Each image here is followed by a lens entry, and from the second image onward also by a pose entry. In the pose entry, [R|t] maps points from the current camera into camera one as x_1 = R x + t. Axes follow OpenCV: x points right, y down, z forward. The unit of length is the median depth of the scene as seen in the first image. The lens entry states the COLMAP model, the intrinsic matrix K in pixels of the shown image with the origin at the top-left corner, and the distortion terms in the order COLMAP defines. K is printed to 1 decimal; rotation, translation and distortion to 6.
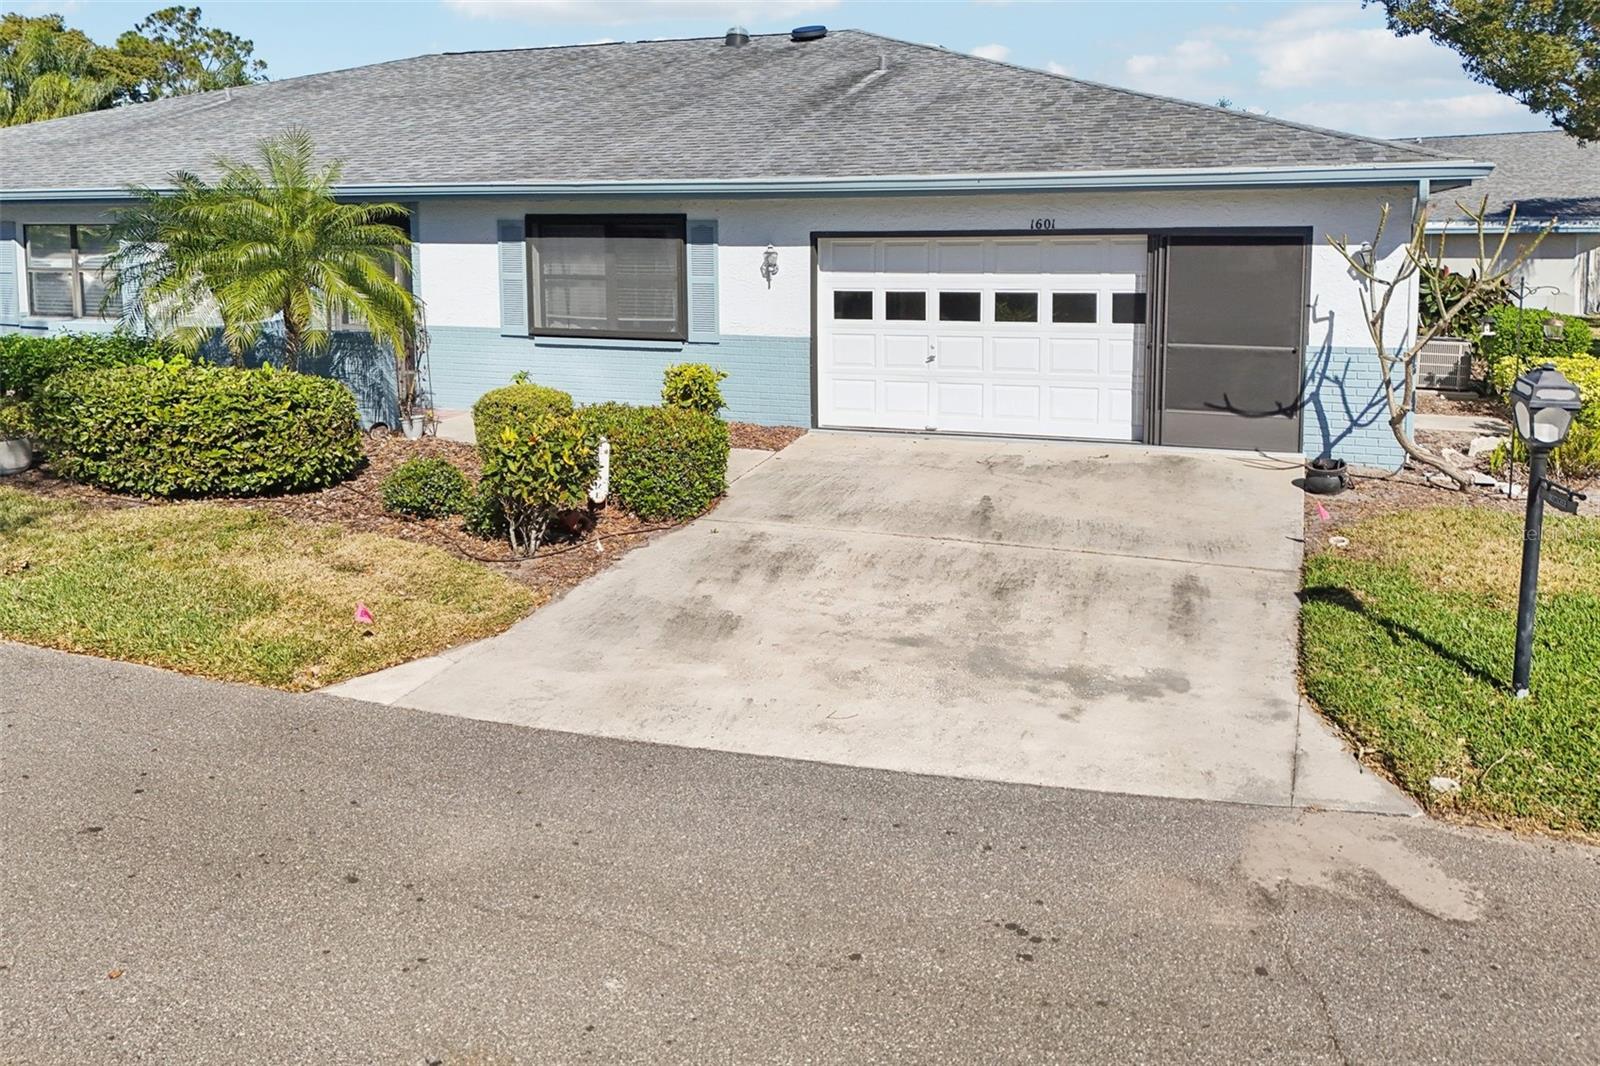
lens RADIAL K [[1238.2, 0, 821.2], [0, 1238.2, 380.6], [0, 0, 1]] dist [0.053714, -0.013124]
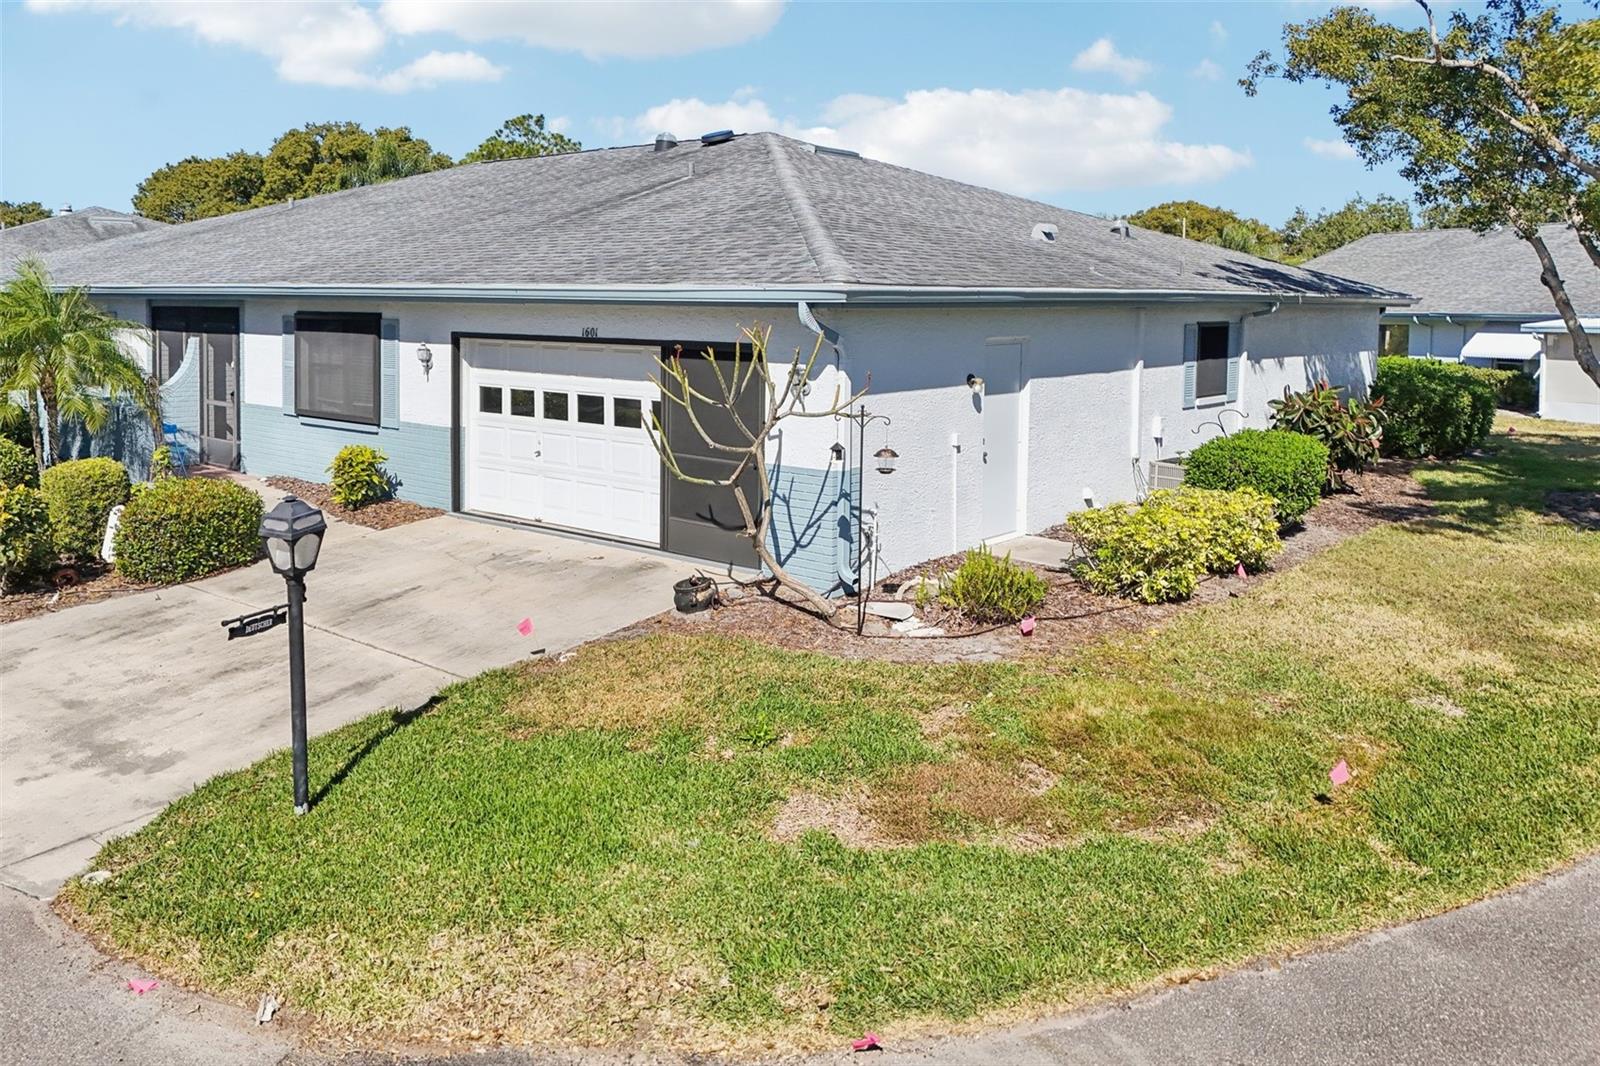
lens RADIAL K [[1238.2, 0, 821.2], [0, 1238.2, 380.6], [0, 0, 1]] dist [0.053714, -0.013124]
pose [[0.946945, 0.037468, -0.319204, 0.736279], [-0.056586, 0.997103, -0.050826, -0.044754], [0.316375, 0.066192, 0.946322, 0.070229]]
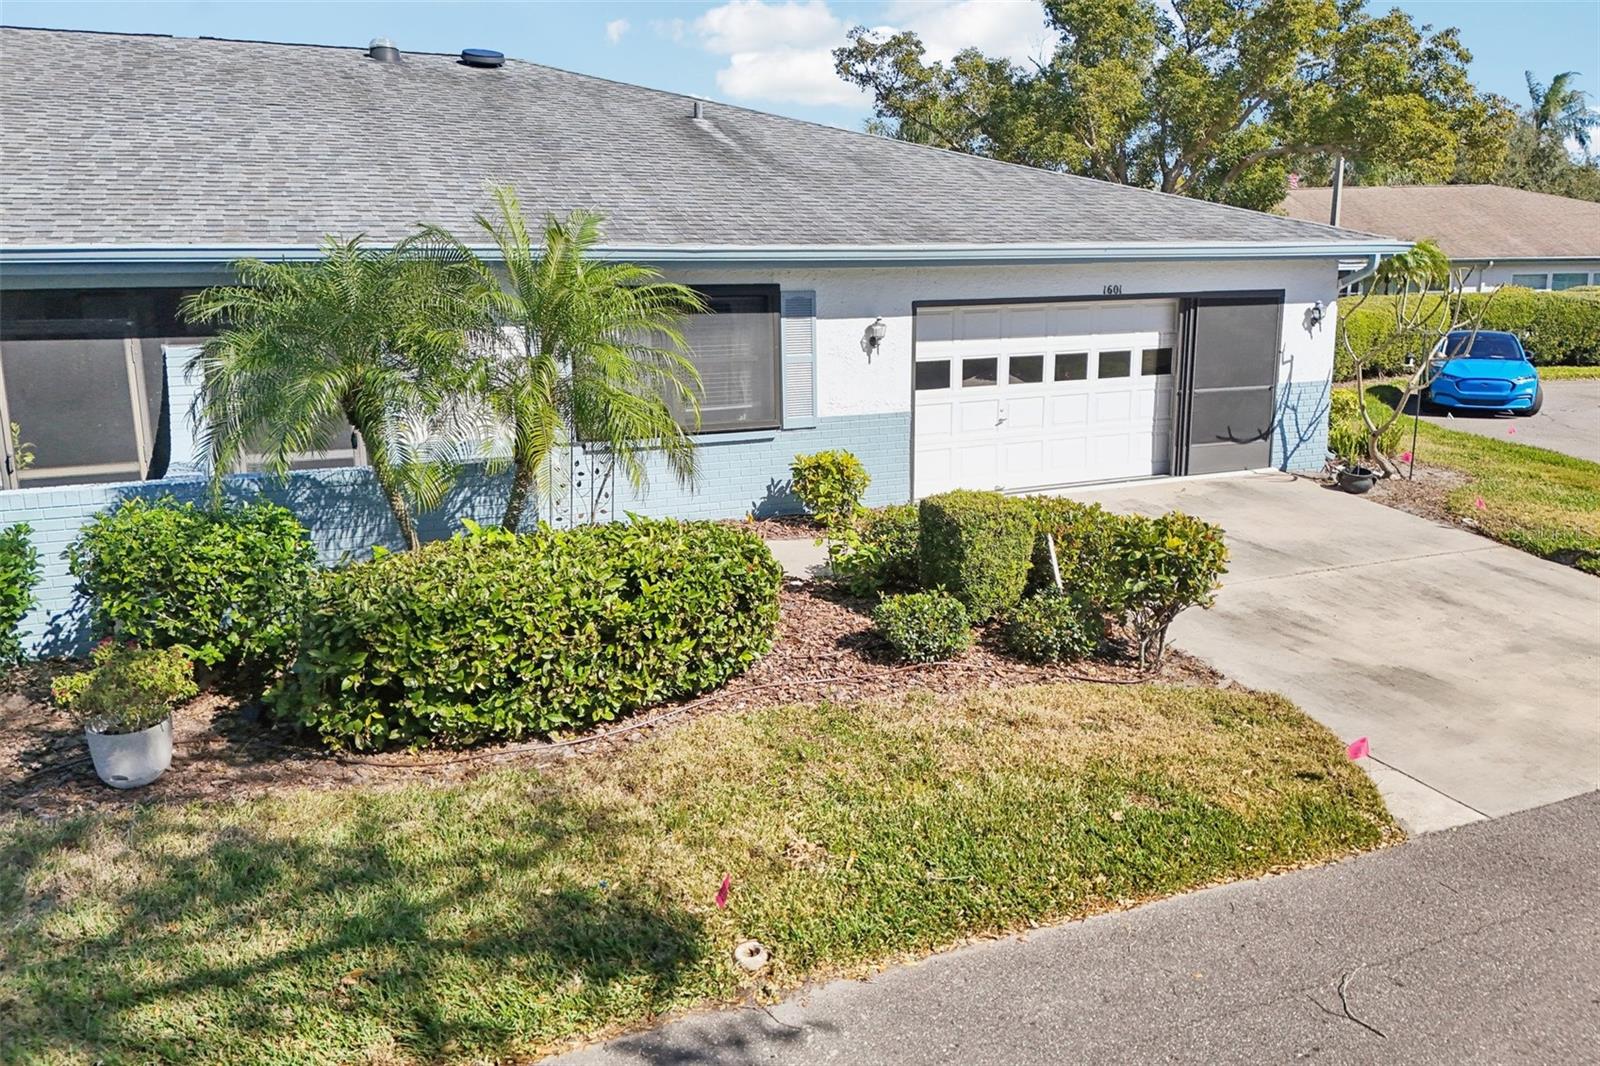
lens RADIAL K [[1211.7, 0, 800.0], [0, 1211.7, 533.0], [0, 0, 1]] dist [-0.000014, -0.001539]
pose [[0.718912, -0.155093, 0.677578, -0.821123], [0.093991, 0.987528, 0.126313, -0.078390], [-0.688717, -0.027121, 0.724523, 0.424835]]
